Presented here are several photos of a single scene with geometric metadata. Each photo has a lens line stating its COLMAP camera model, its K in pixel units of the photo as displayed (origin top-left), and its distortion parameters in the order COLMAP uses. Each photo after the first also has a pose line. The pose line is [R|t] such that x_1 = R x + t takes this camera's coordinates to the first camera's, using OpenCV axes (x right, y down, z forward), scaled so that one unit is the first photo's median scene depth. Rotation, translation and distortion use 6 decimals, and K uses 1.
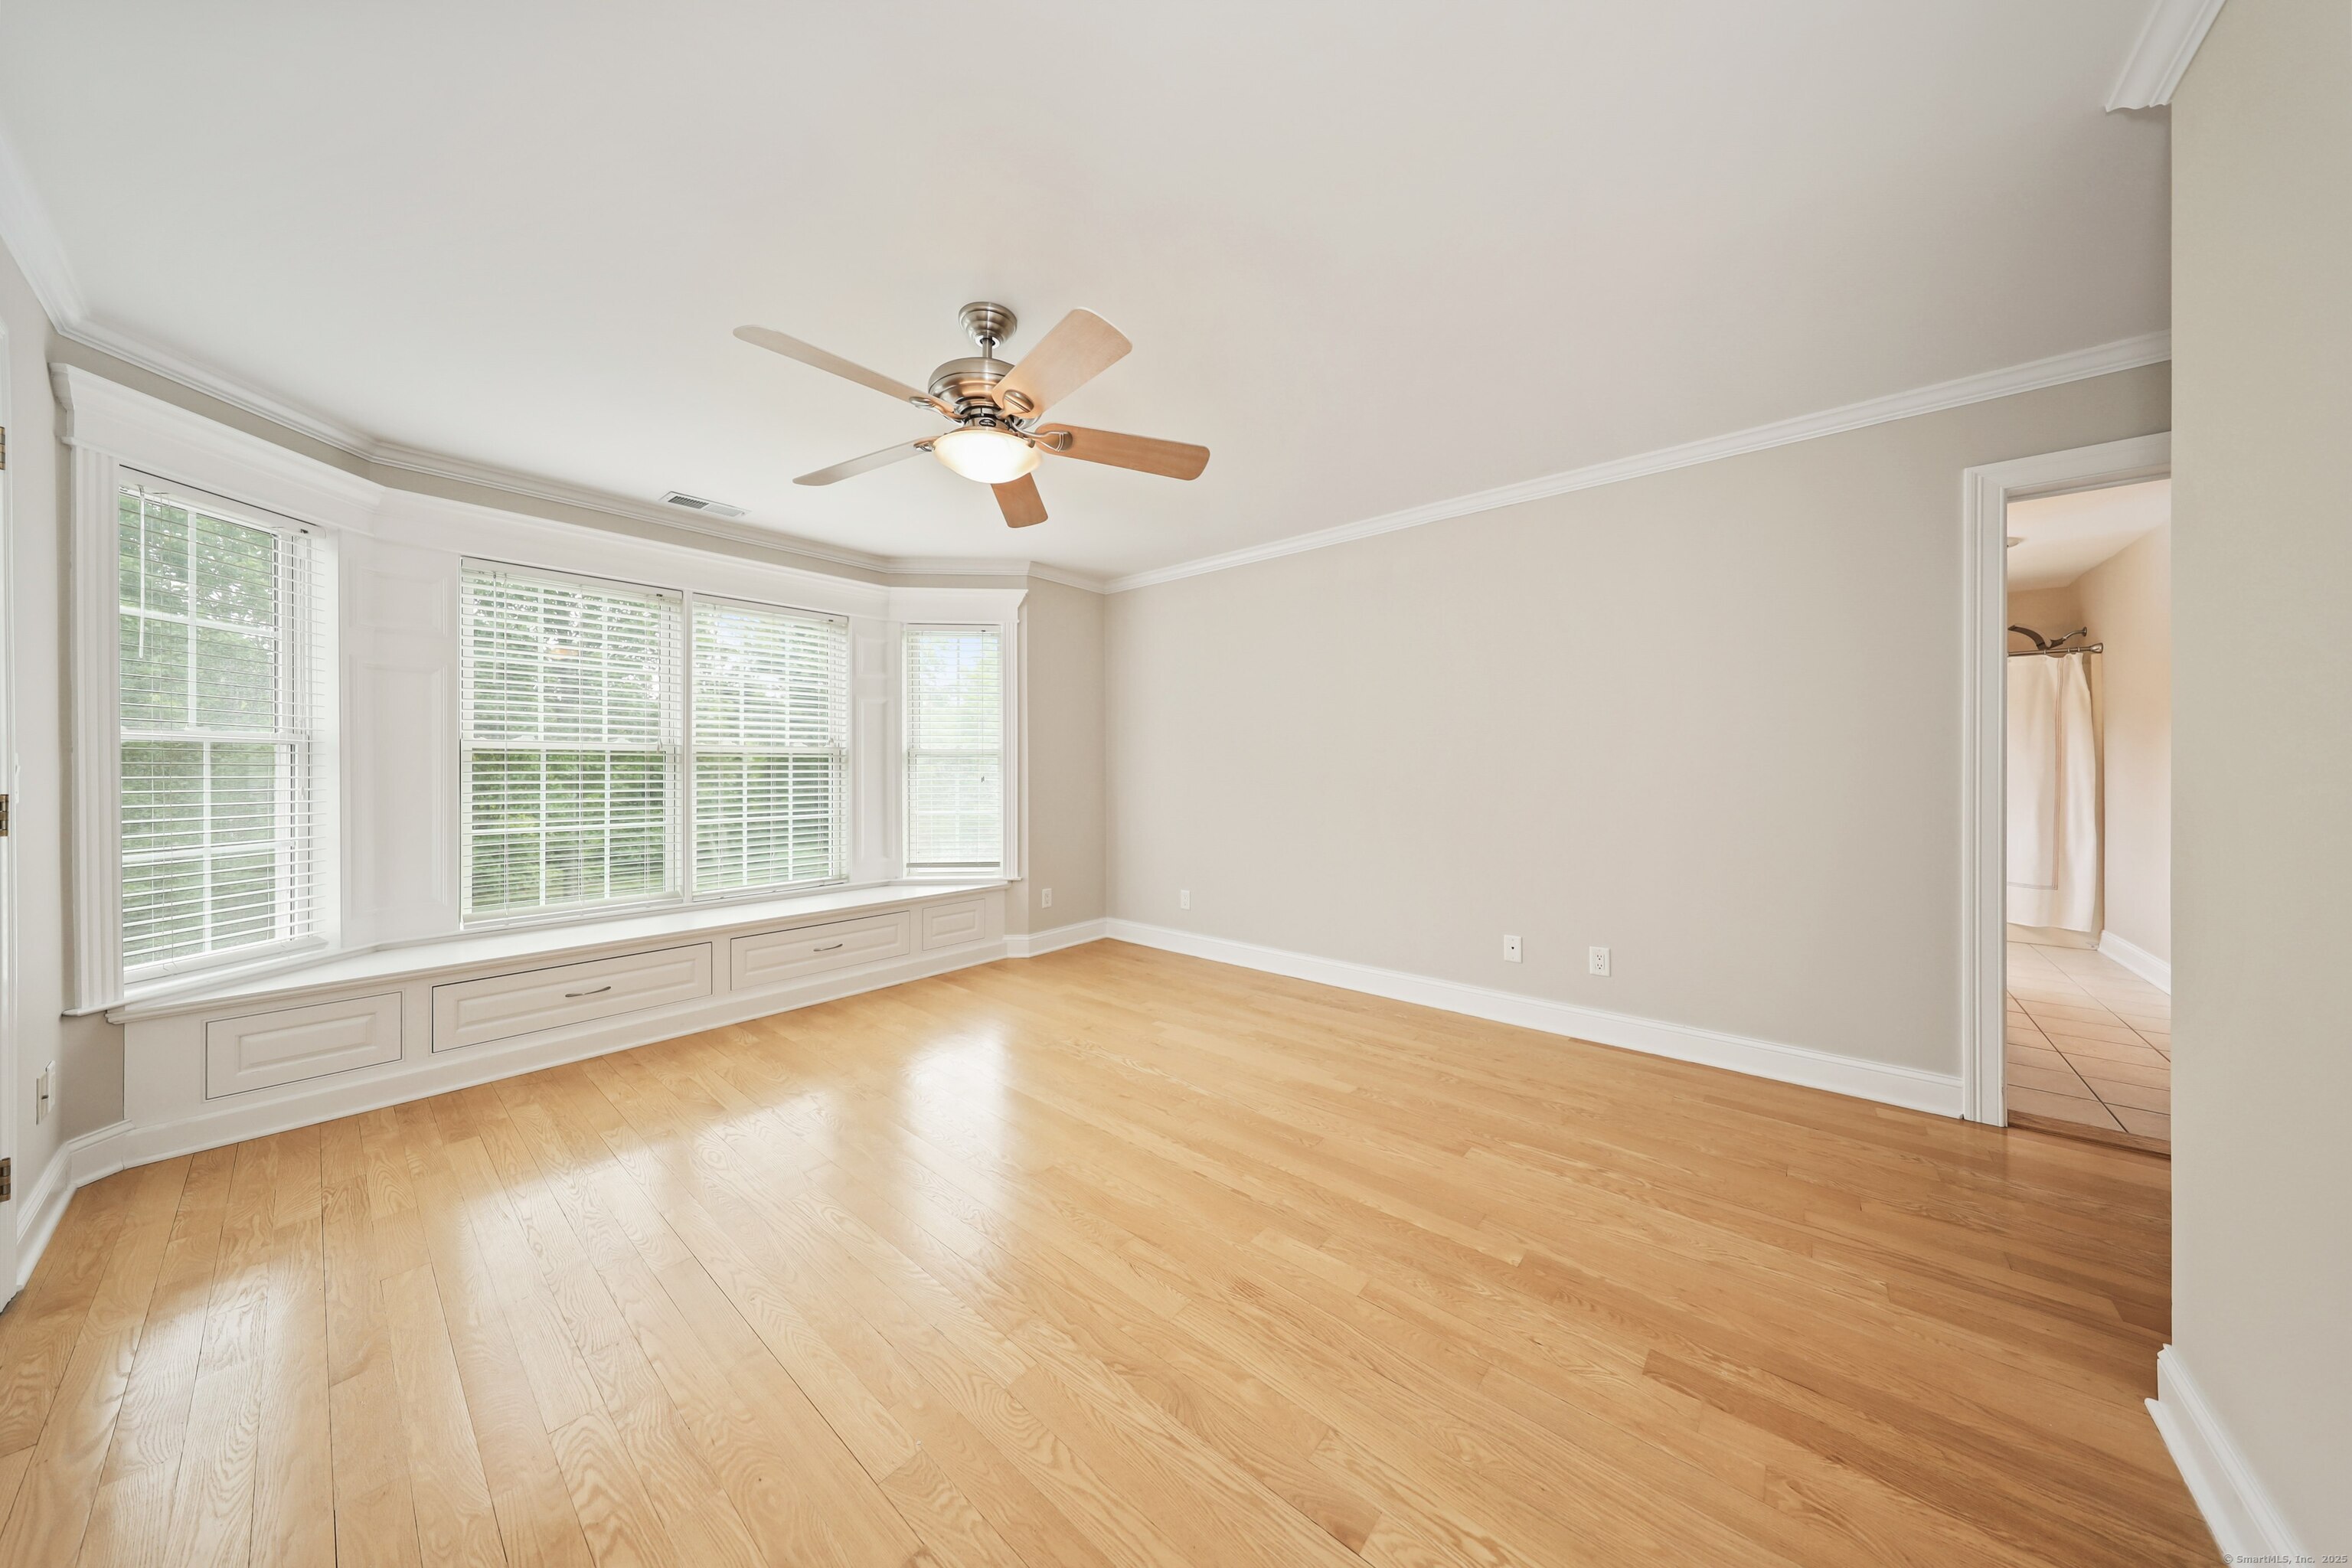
lens RADIAL K [[733.5, 0, 1171.2], [0, 733.5, 767.0], [0, 0, 1]] dist [0.000698, -0.000011]
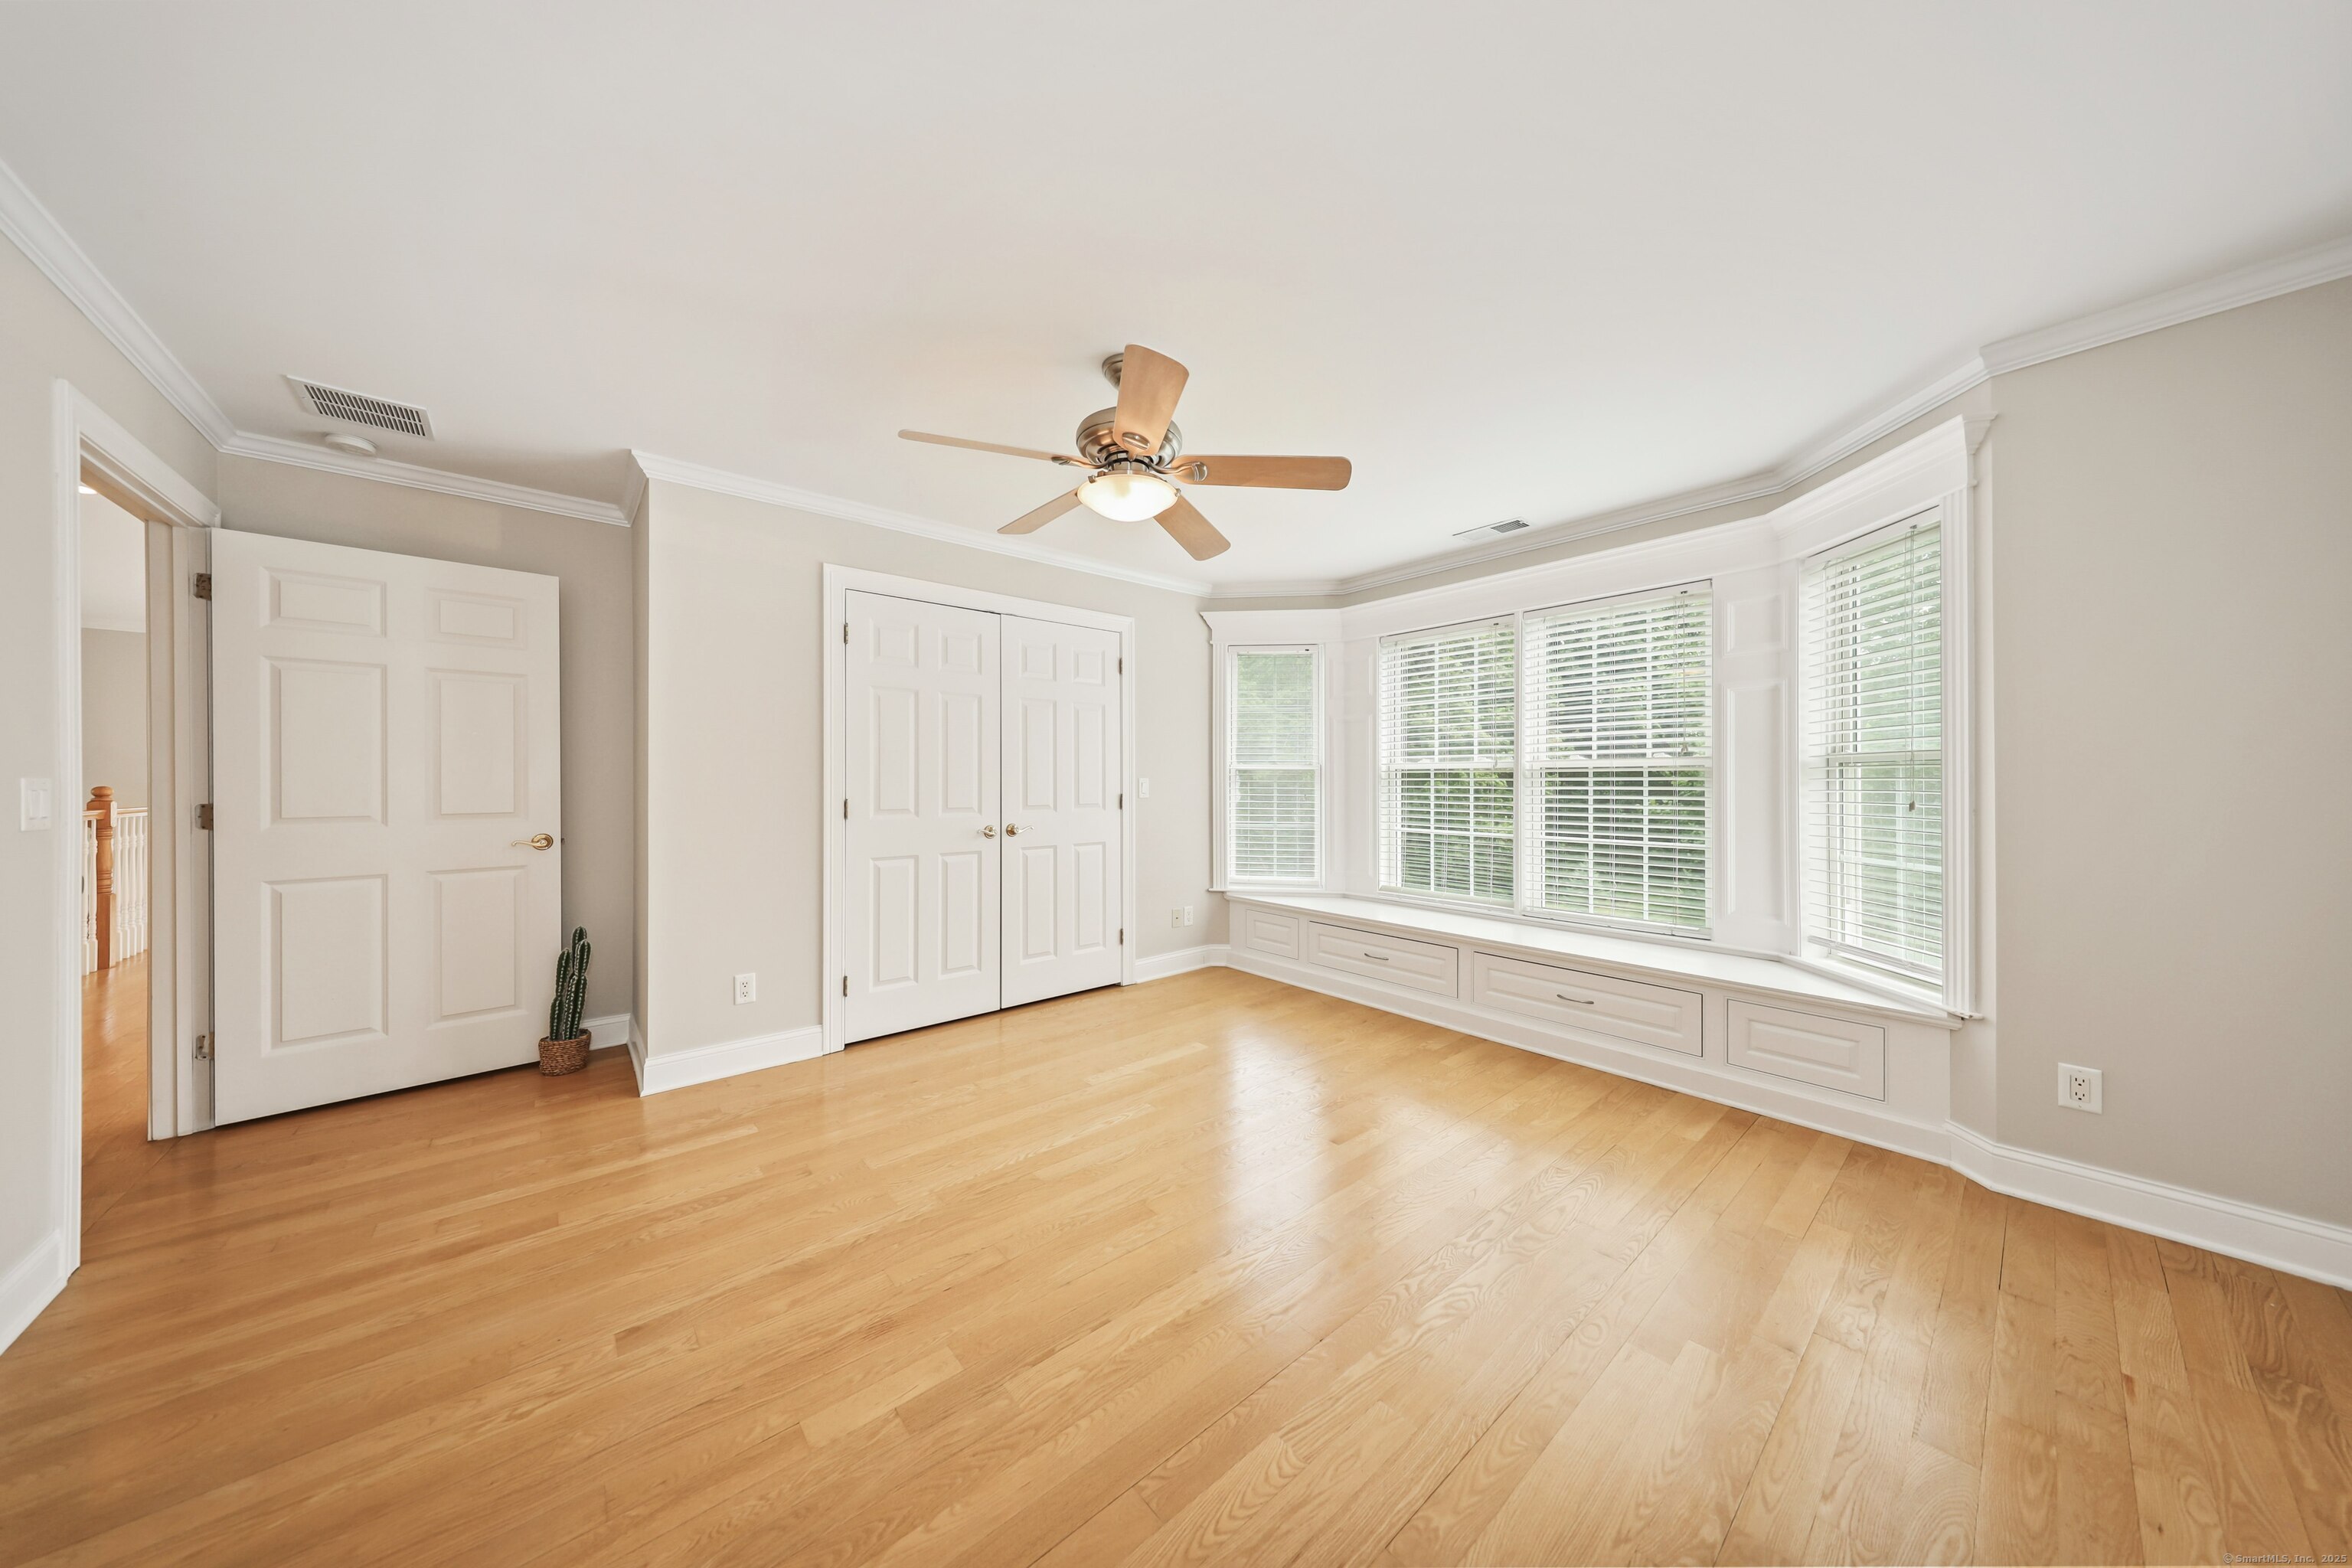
lens RADIAL K [[753.6, 0, 1176.0], [0, 753.6, 784.0], [0, 0, 1]] dist [0.000196, -0.000096]
pose [[-0.167024, 0.003311, -0.985947, 0.528832], [-0.000894, 0.999993, 0.003510, -0.001701], [0.985952, 0.001468, -0.167020, 0.809848]]
